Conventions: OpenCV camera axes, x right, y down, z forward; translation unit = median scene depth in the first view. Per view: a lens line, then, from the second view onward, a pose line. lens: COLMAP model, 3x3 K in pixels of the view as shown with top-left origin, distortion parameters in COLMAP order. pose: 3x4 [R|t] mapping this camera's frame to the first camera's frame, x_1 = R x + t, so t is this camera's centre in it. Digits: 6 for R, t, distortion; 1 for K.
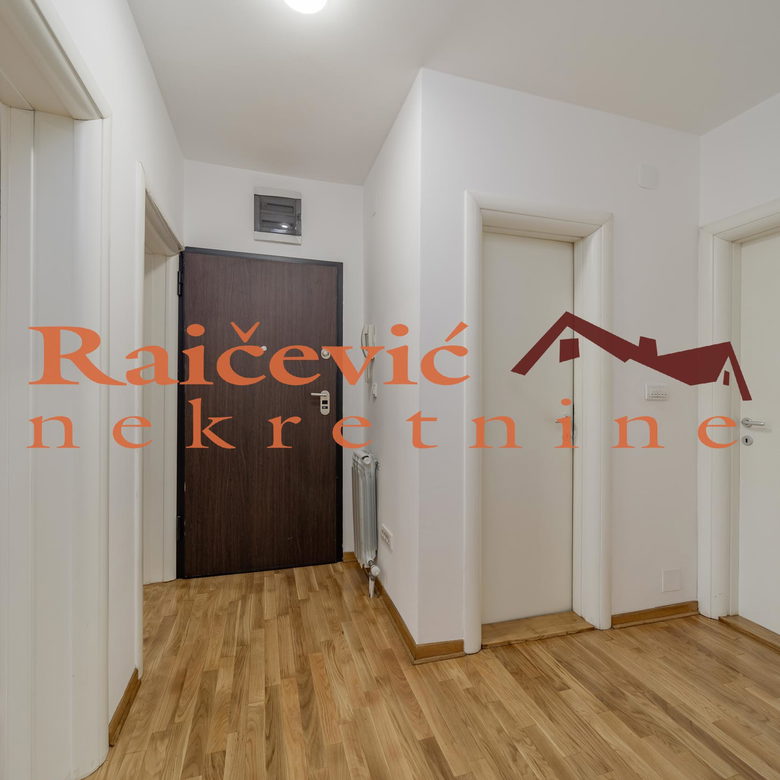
lens RADIAL K [[413.4, 0, 385.9], [0, 413.4, 389.2], [0, 0, 1]] dist [-0.005003, -0.000862]
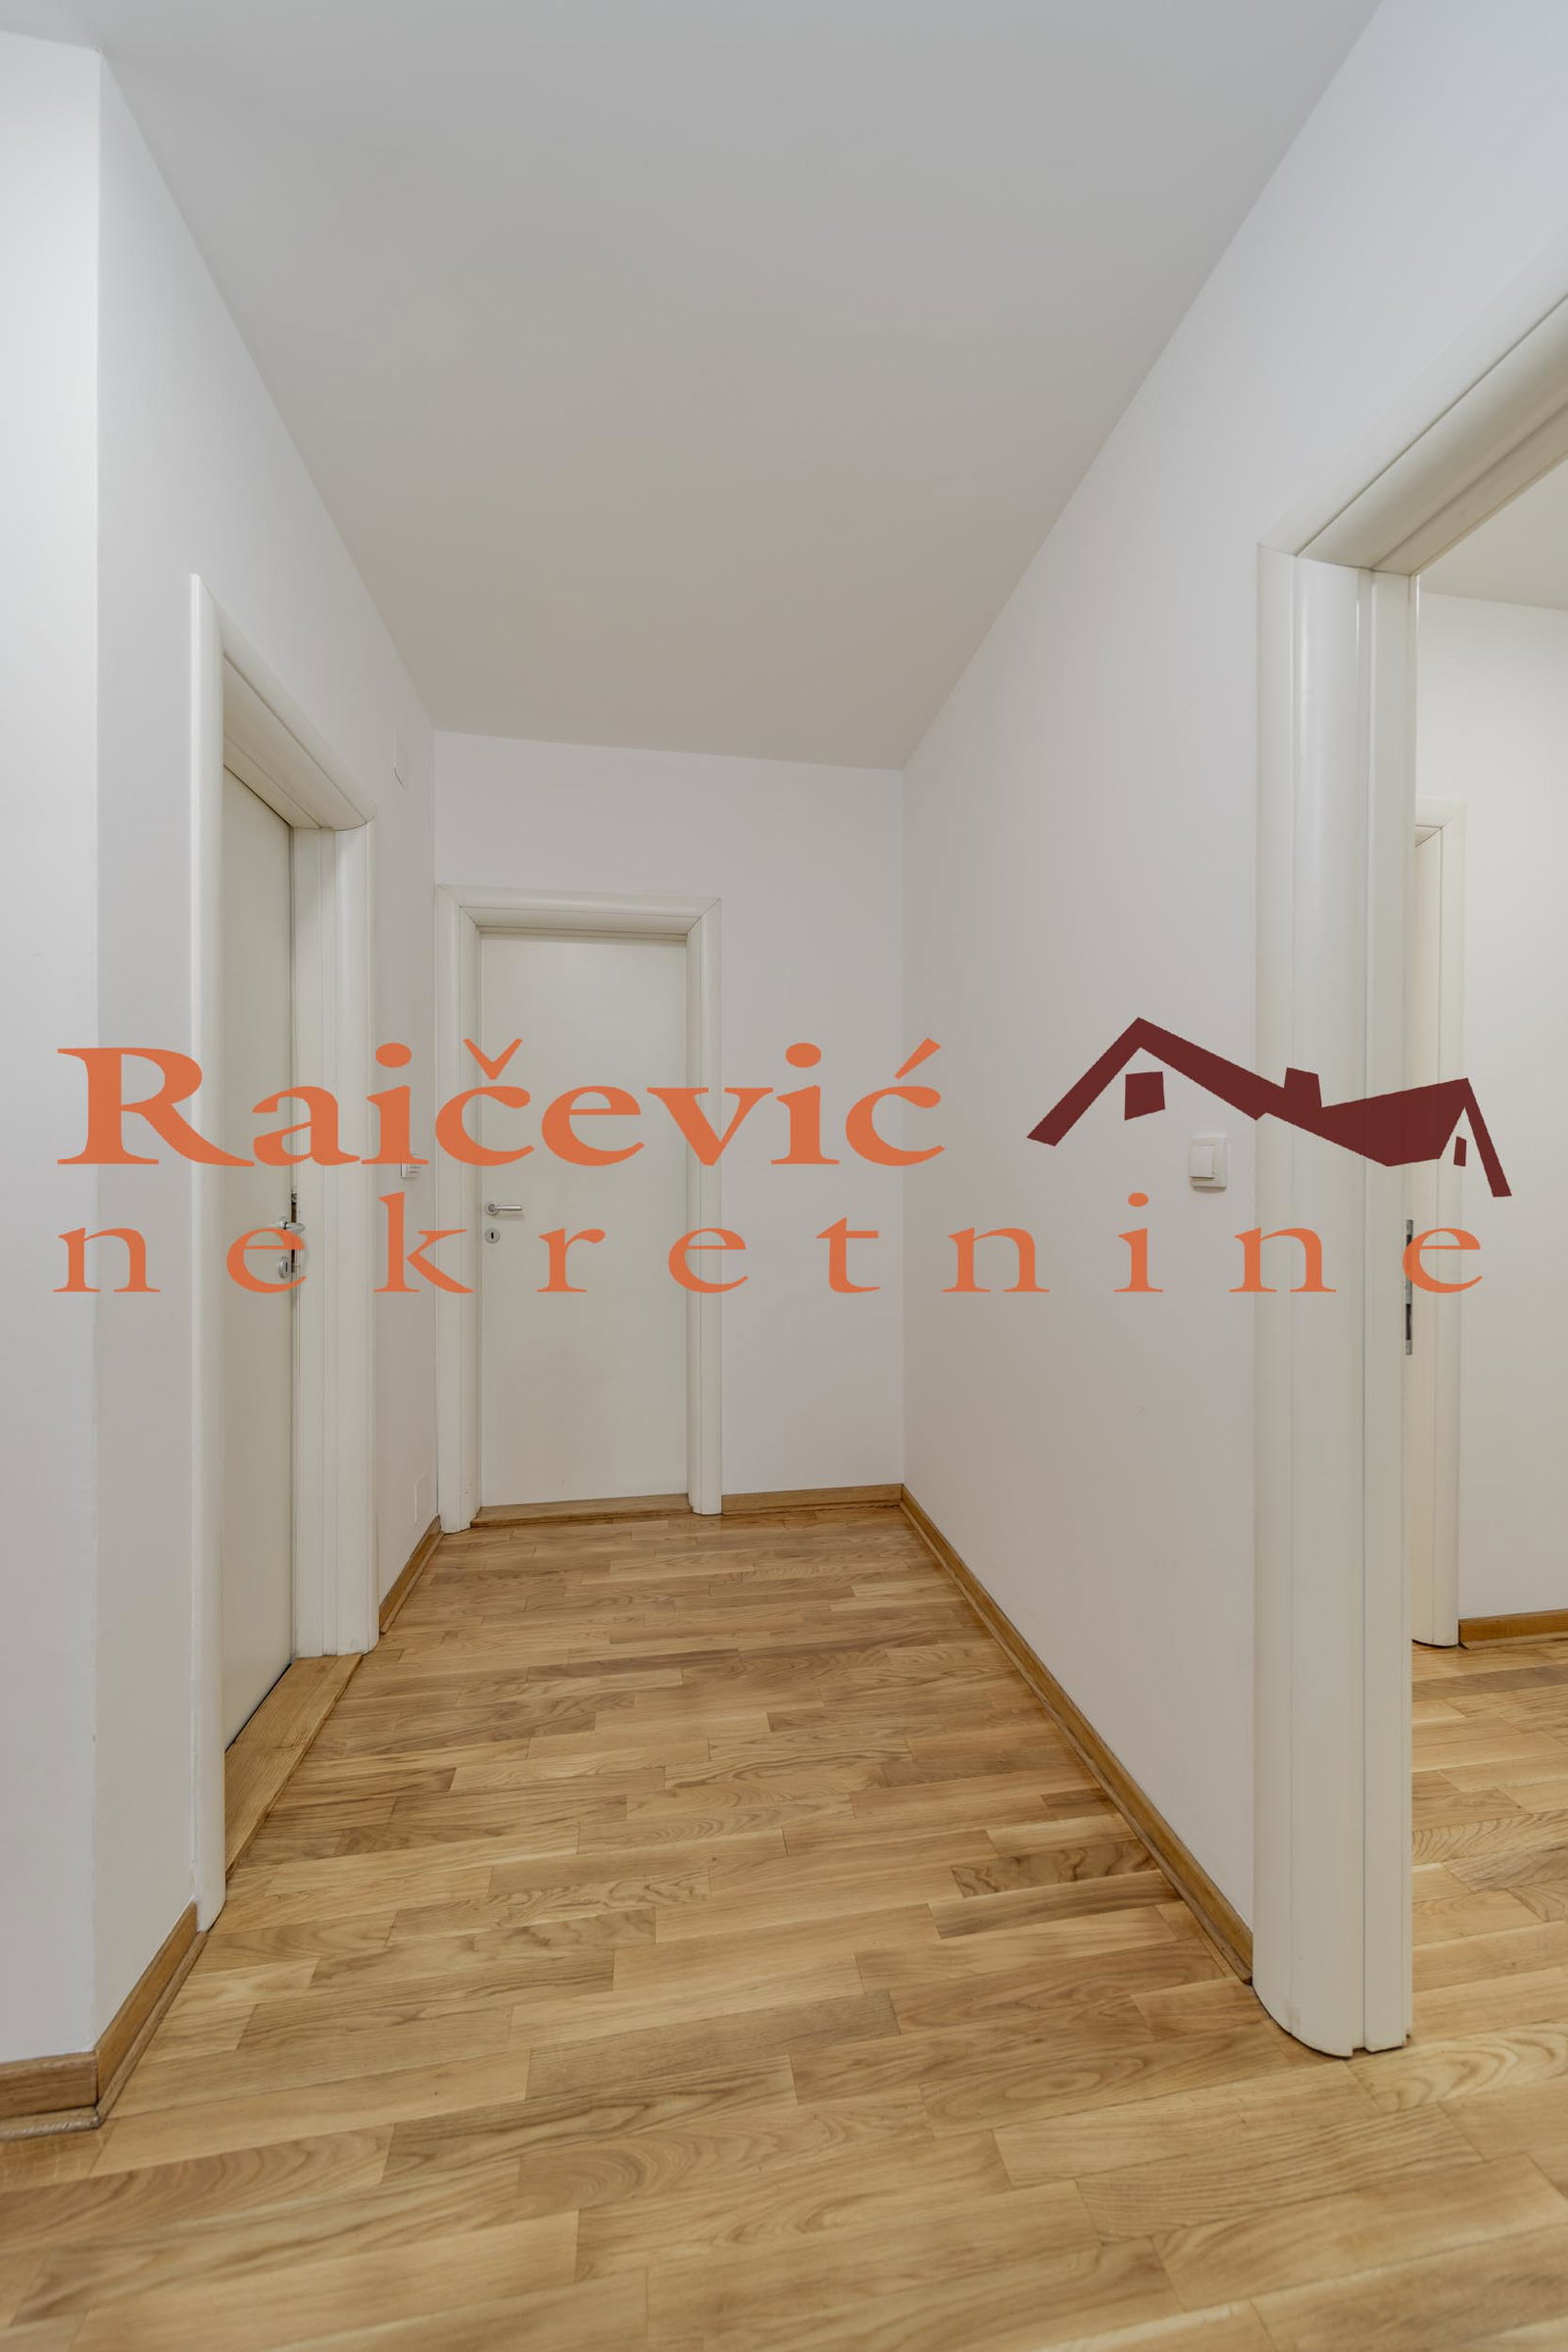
lens RADIAL K [[818.8, 0, 777.7], [0, 818.8, 1164.3], [0, 0, 1]] dist [-0.001087, -0.000062]
pose [[0.118378, -0.014126, 0.992868, -0.462167], [0.001669, 0.999900, 0.014027, -0.009541], [-0.992967, -0.000003, 0.118390, 0.492343]]
